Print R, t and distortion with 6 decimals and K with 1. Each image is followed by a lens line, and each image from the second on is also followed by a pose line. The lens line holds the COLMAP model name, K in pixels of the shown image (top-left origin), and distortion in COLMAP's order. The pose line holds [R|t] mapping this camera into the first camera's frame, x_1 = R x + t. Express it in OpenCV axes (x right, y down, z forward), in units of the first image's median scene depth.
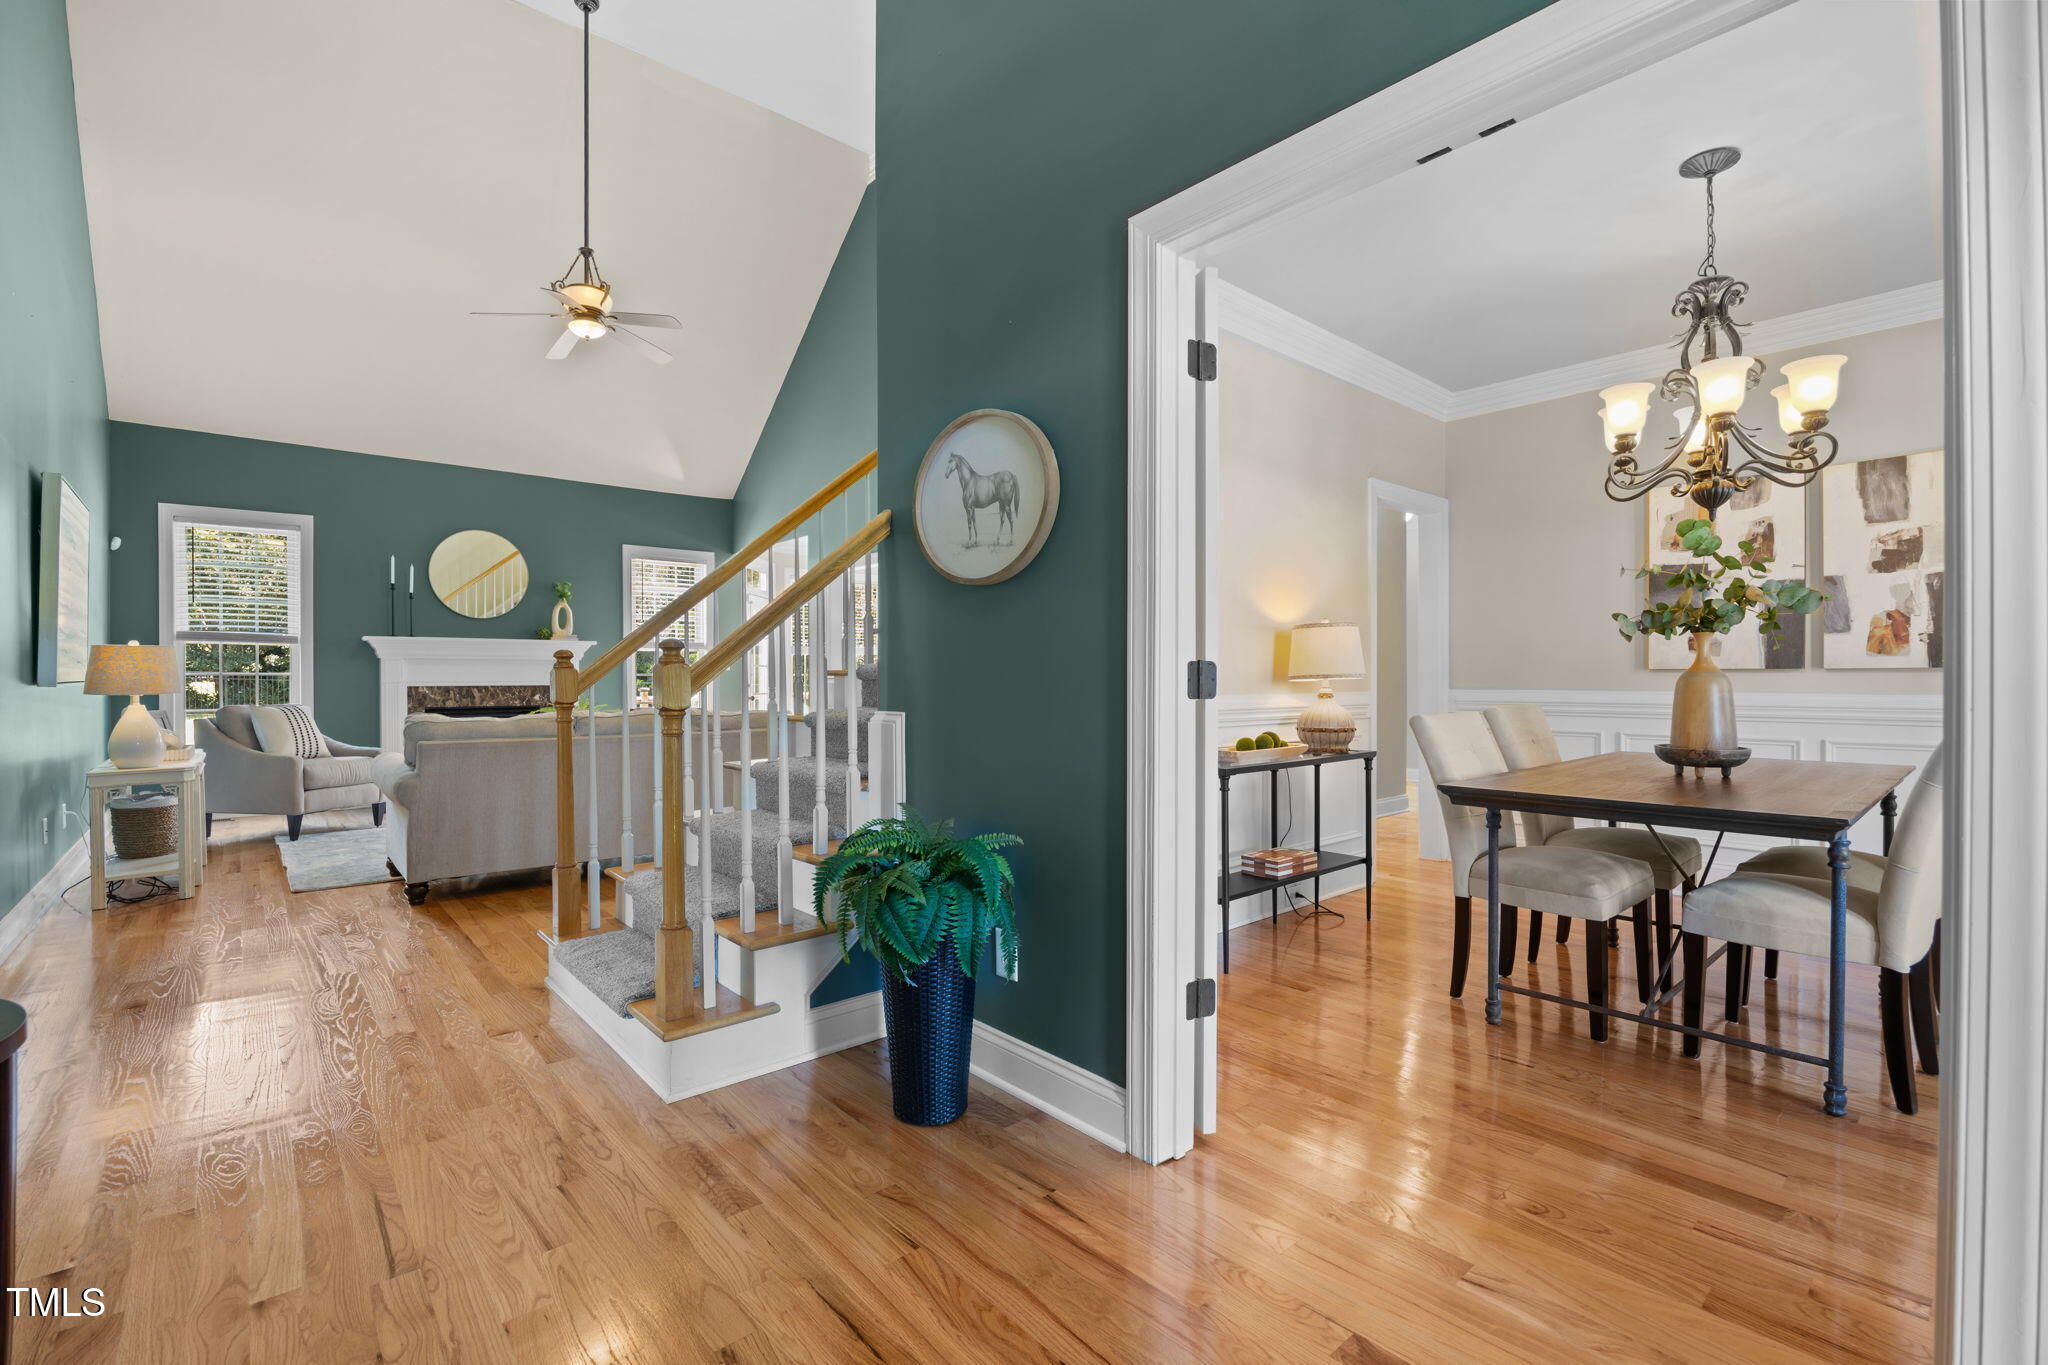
lens RADIAL K [[807.3, 0, 1020.2], [0, 807.3, 679.5], [0, 0, 1]] dist [0.001953, 0.000020]
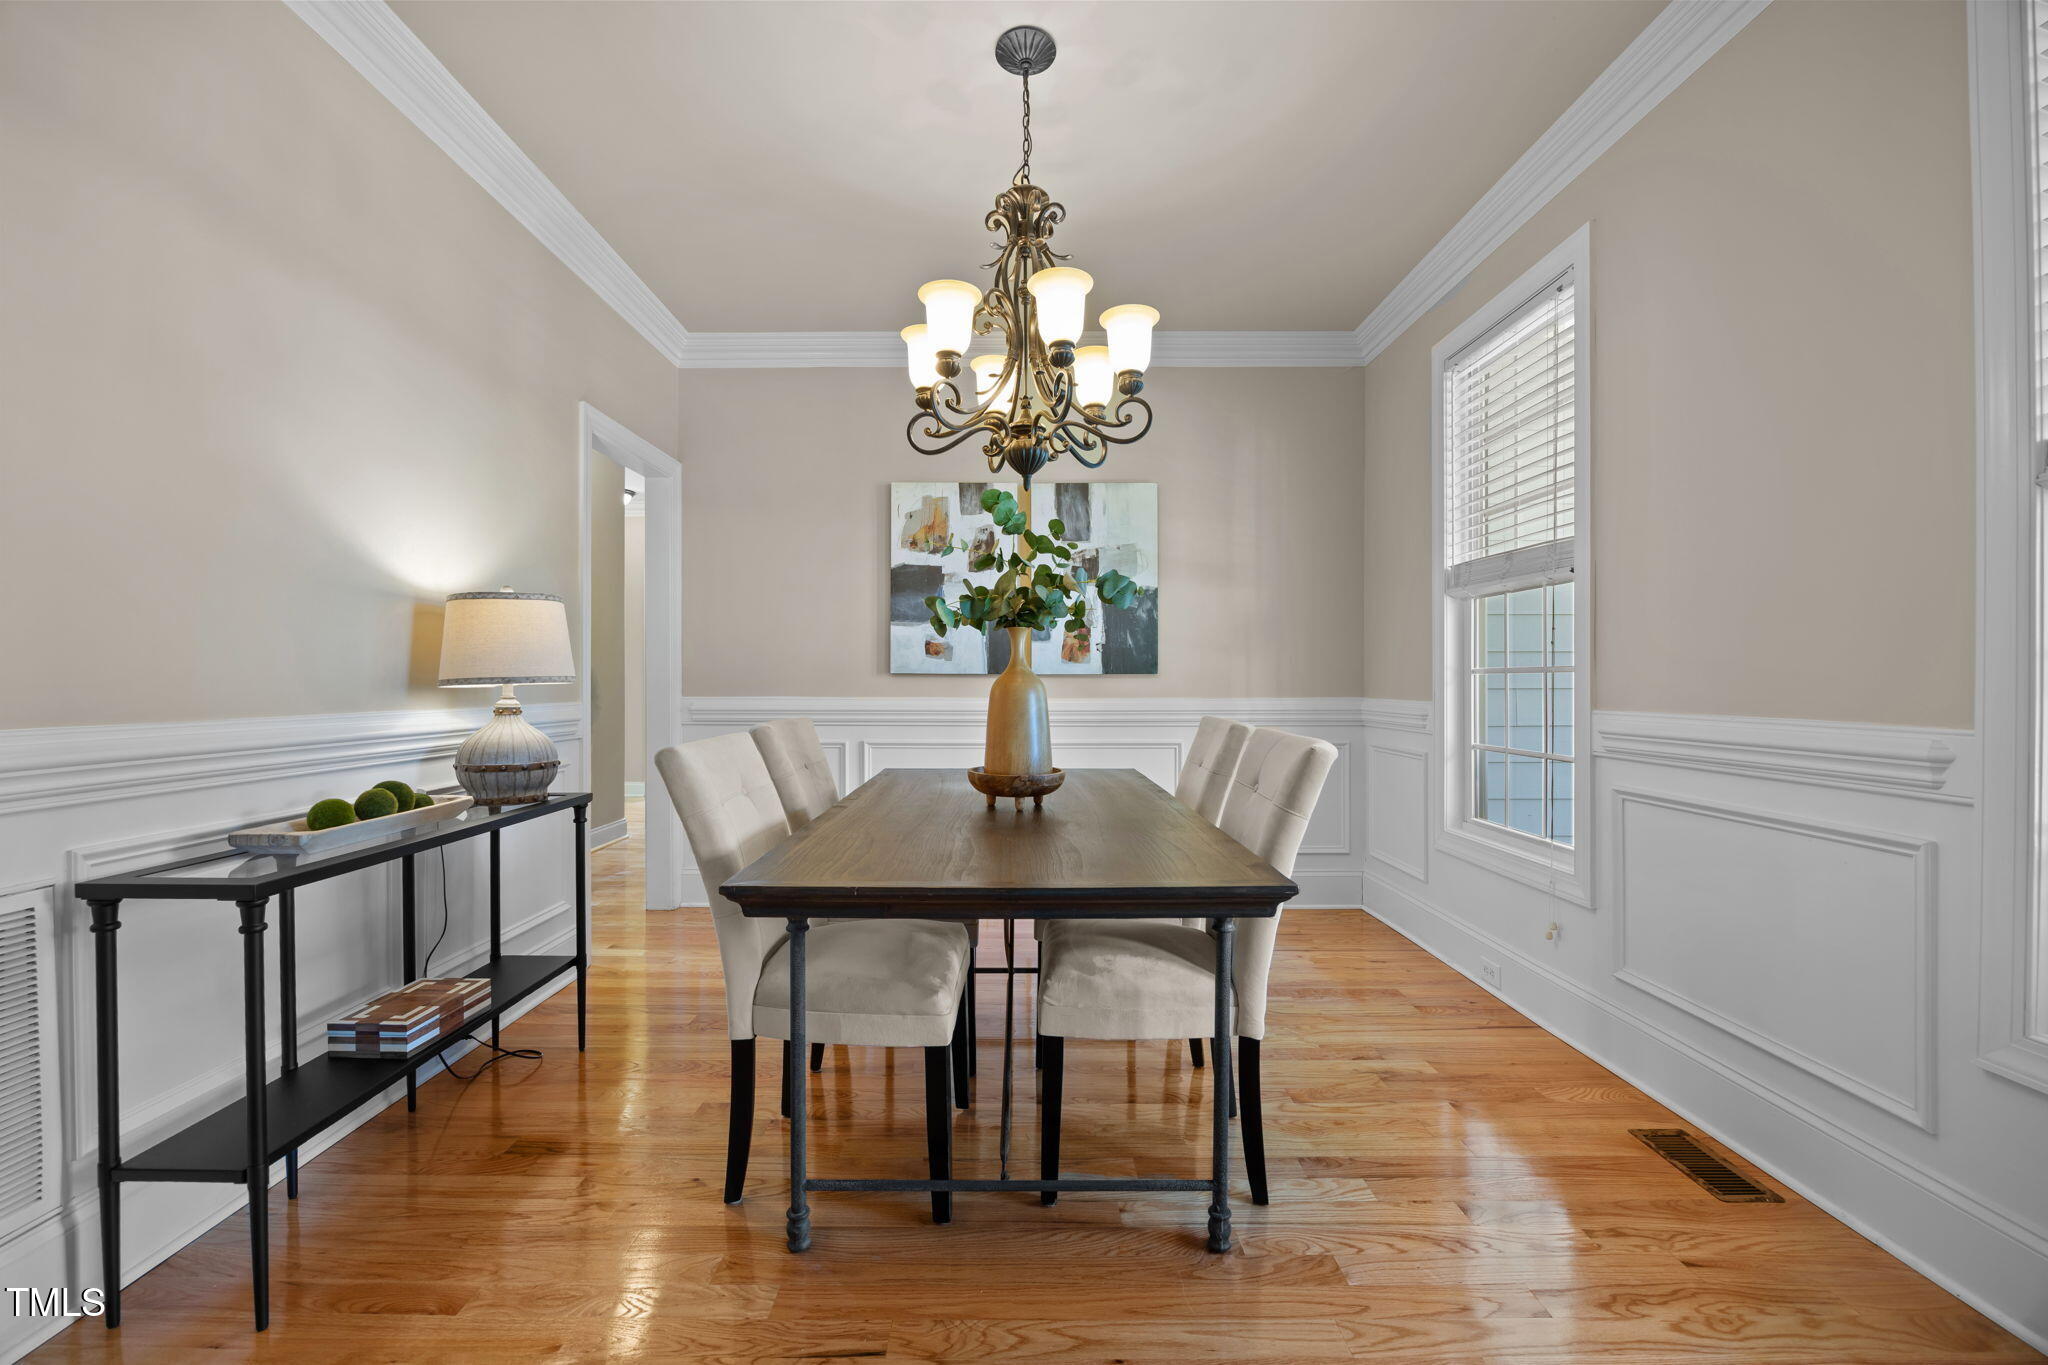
lens RADIAL K [[784.4, 0, 1018.5], [0, 784.4, 687.4], [0, 0, 1]] dist [-0.011639, 0.000041]
pose [[0.605033, -0.003531, 0.796193, 0.151879], [-0.000819, 0.999987, 0.005058, -0.001778], [-0.796200, -0.003712, 0.605022, 0.356662]]
